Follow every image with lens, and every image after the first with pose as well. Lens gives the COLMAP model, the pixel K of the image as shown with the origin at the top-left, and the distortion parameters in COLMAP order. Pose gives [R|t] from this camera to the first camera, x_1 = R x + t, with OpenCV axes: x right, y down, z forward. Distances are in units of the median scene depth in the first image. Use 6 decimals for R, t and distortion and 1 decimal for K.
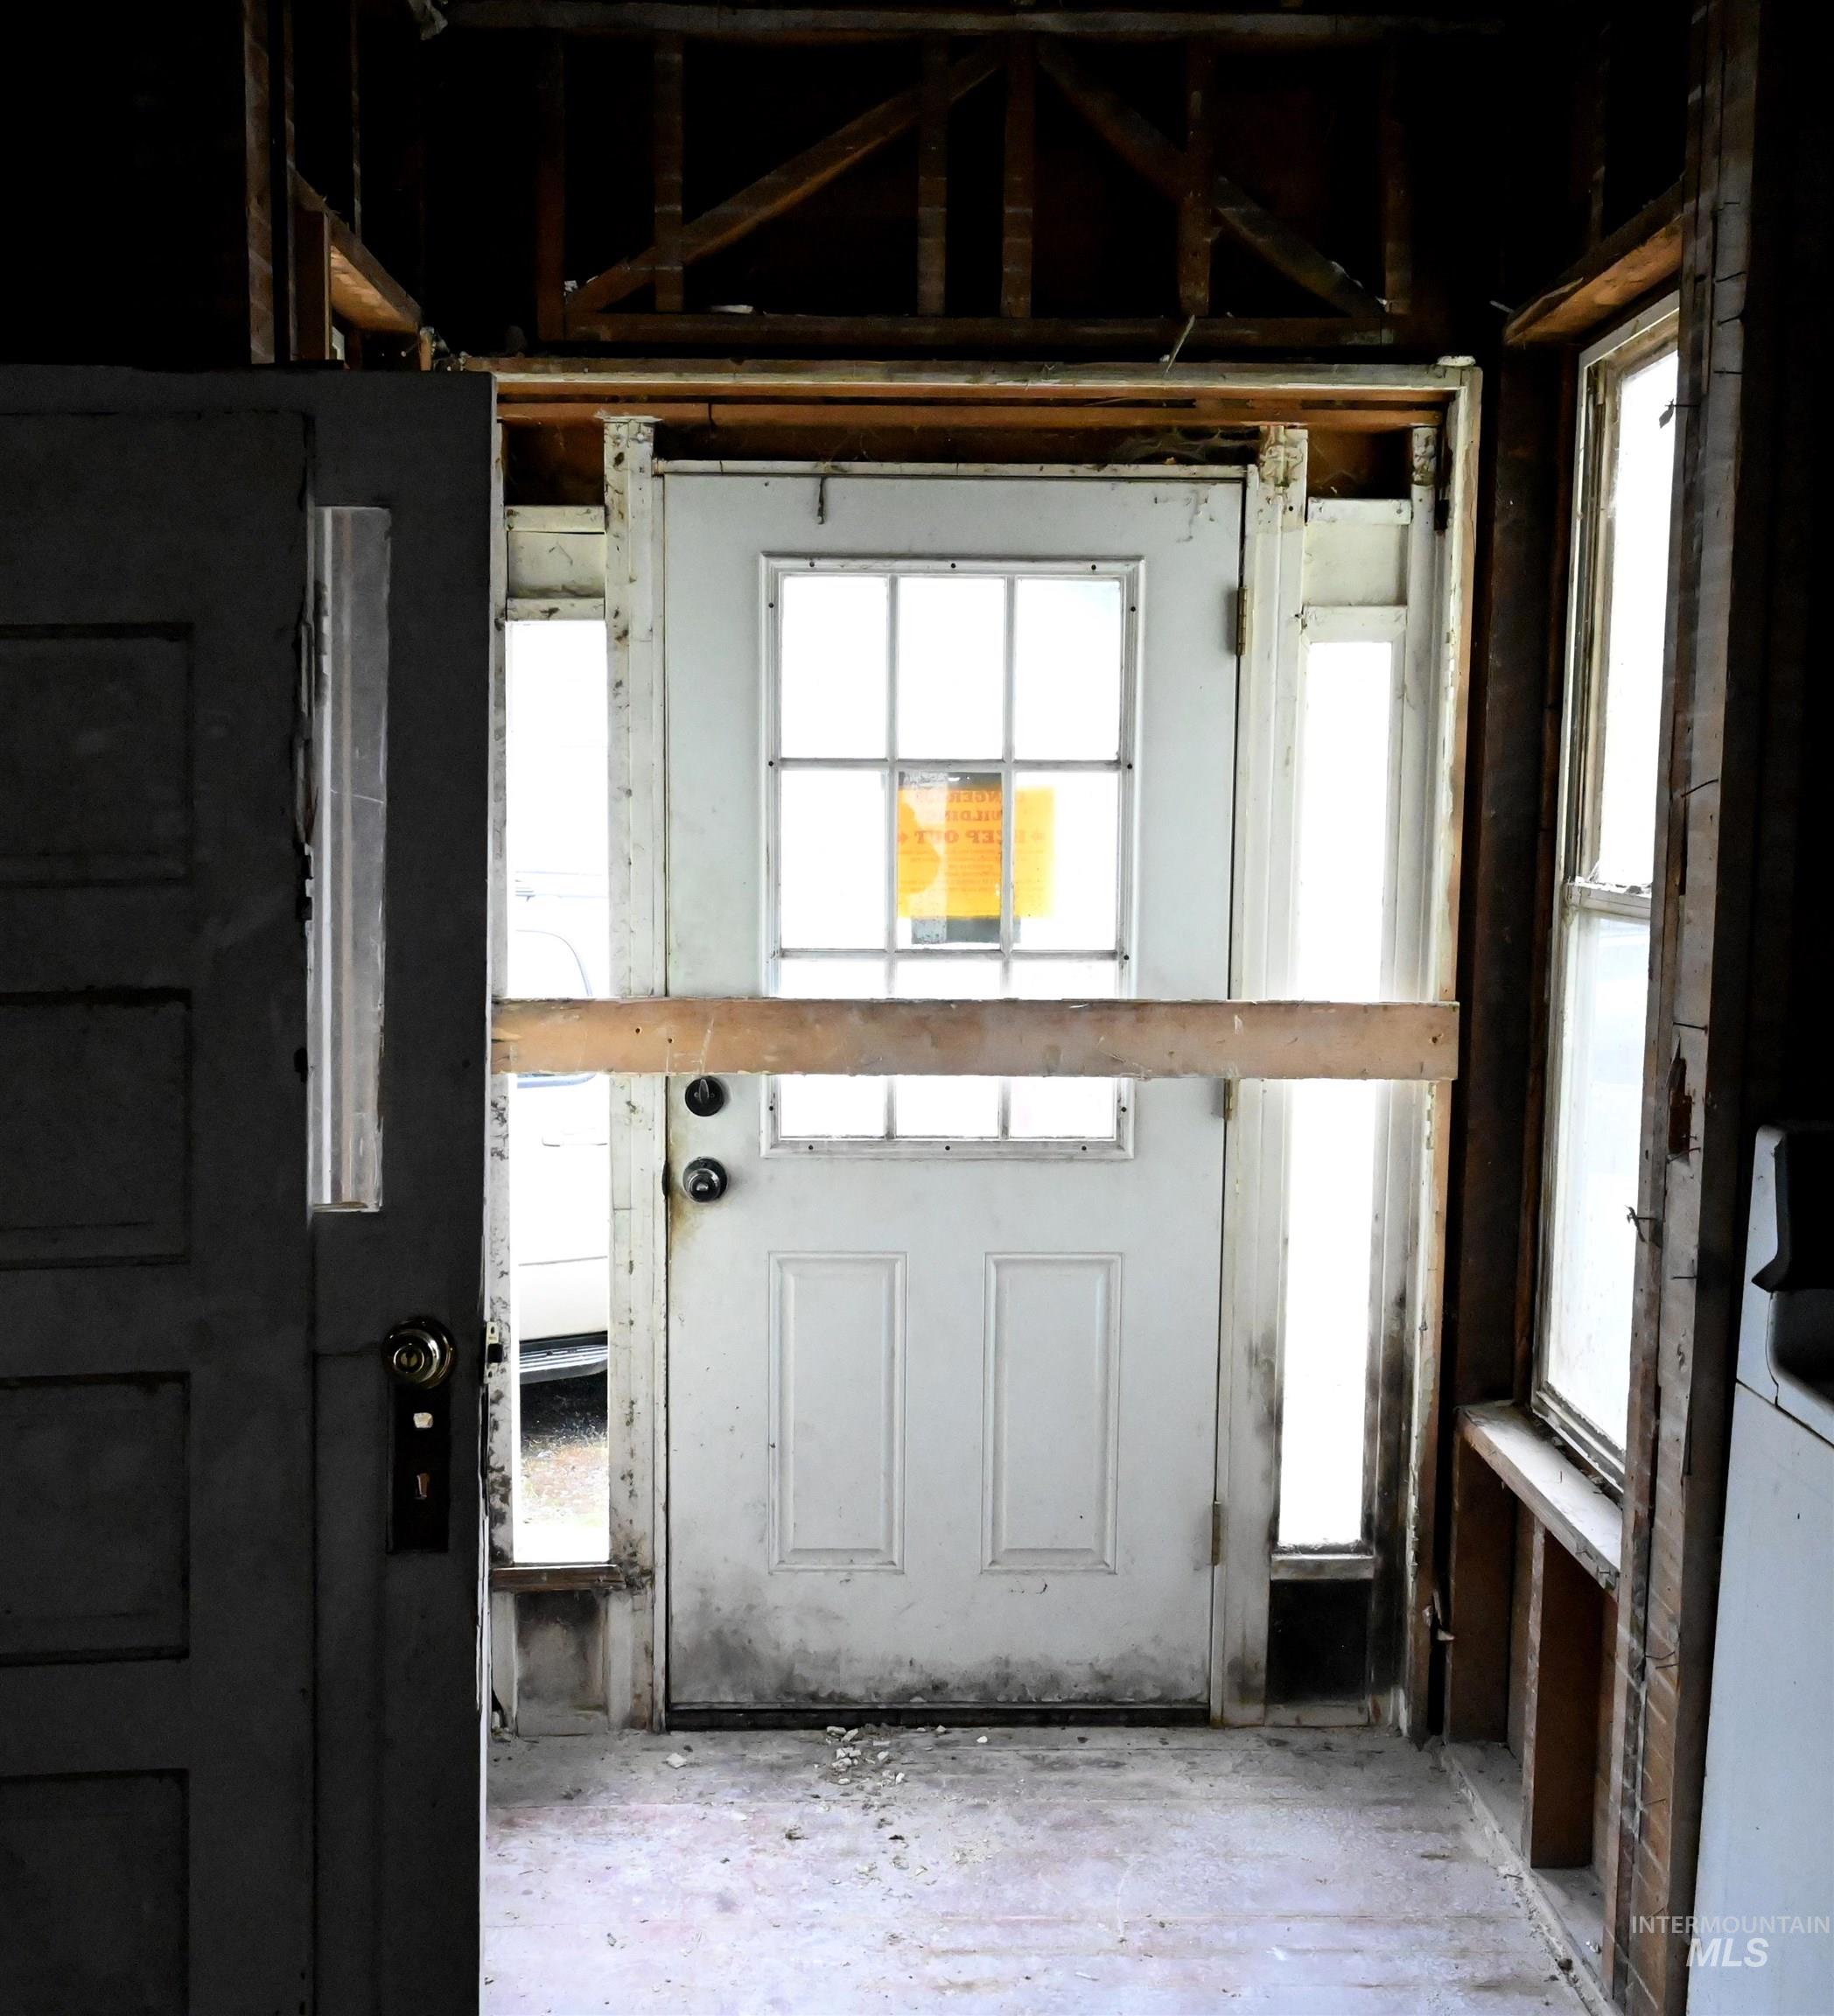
lens RADIAL K [[2052.9, 0, 914.8], [0, 2052.9, 1012.0], [0, 0, 1]] dist [-0.017331, 0.000000]
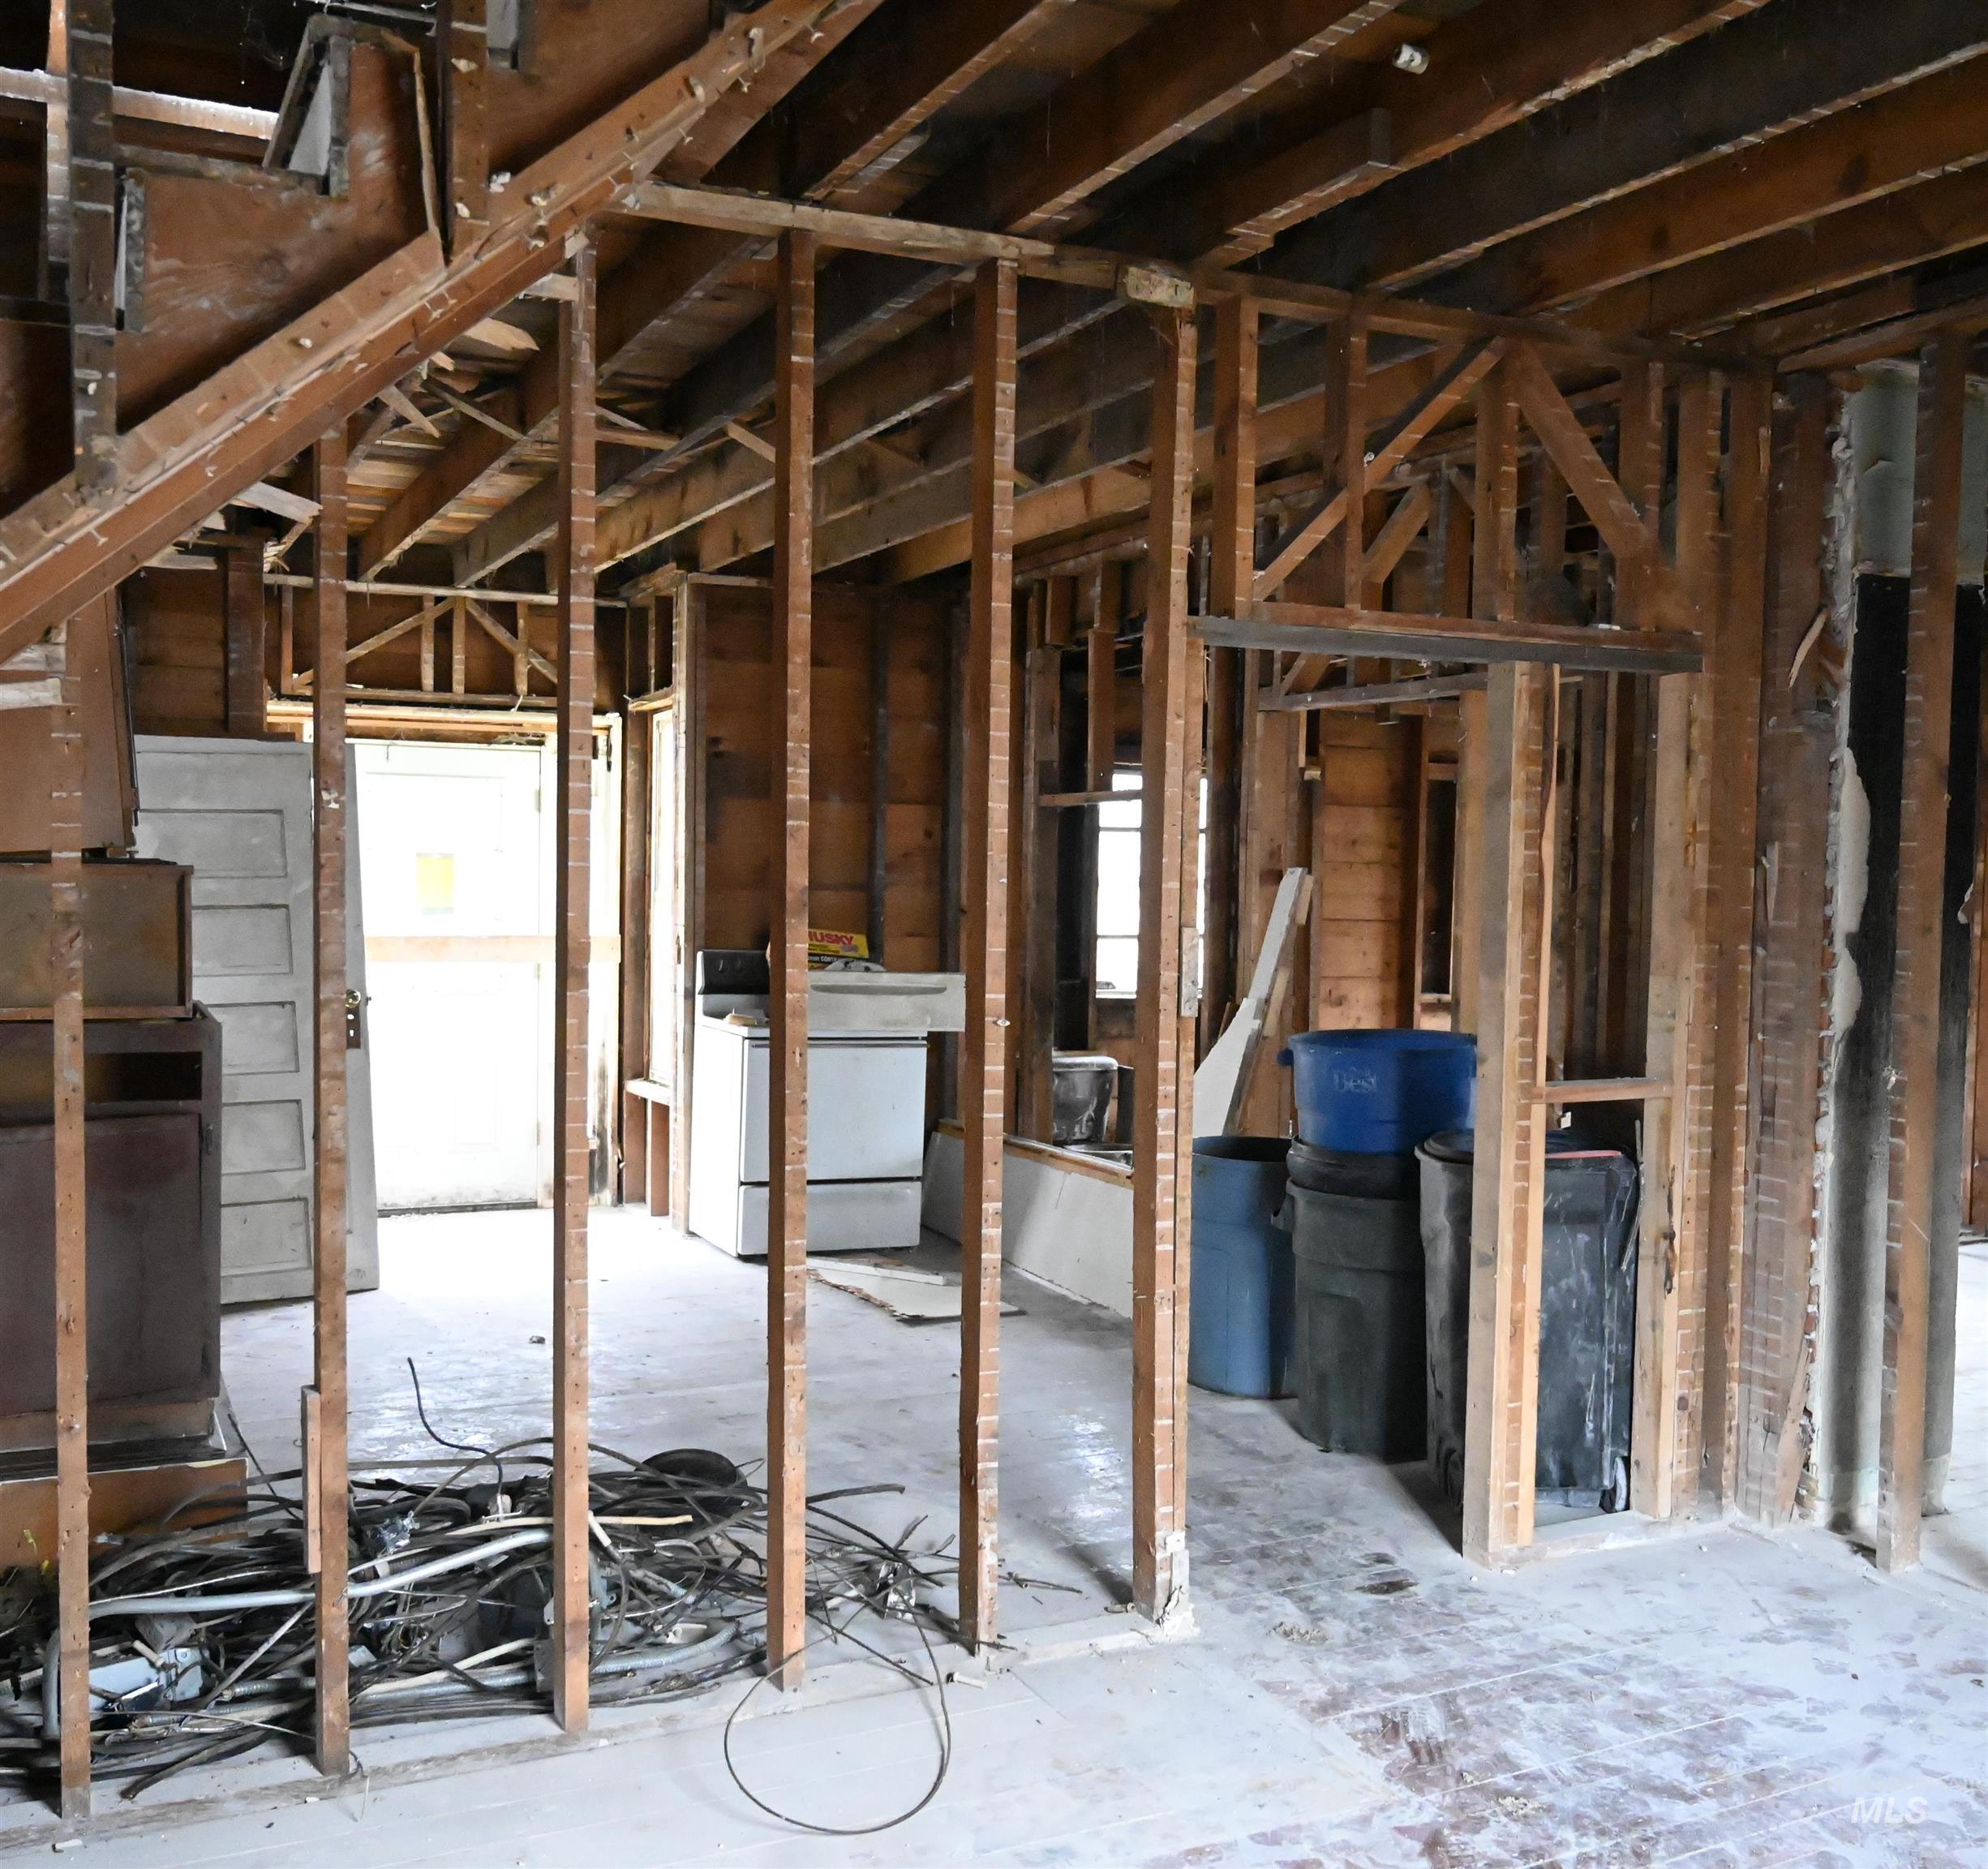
lens RADIAL K [[2015.6, 0, 966.0], [0, 2015.6, 975.9], [0, 0, 1]] dist [-0.002073, 0.000000]
pose [[0.916961, -0.012388, 0.398785, -0.423578], [0.037637, 0.997746, -0.055549, 0.231292], [-0.397198, 0.065945, 0.915361, -1.802096]]
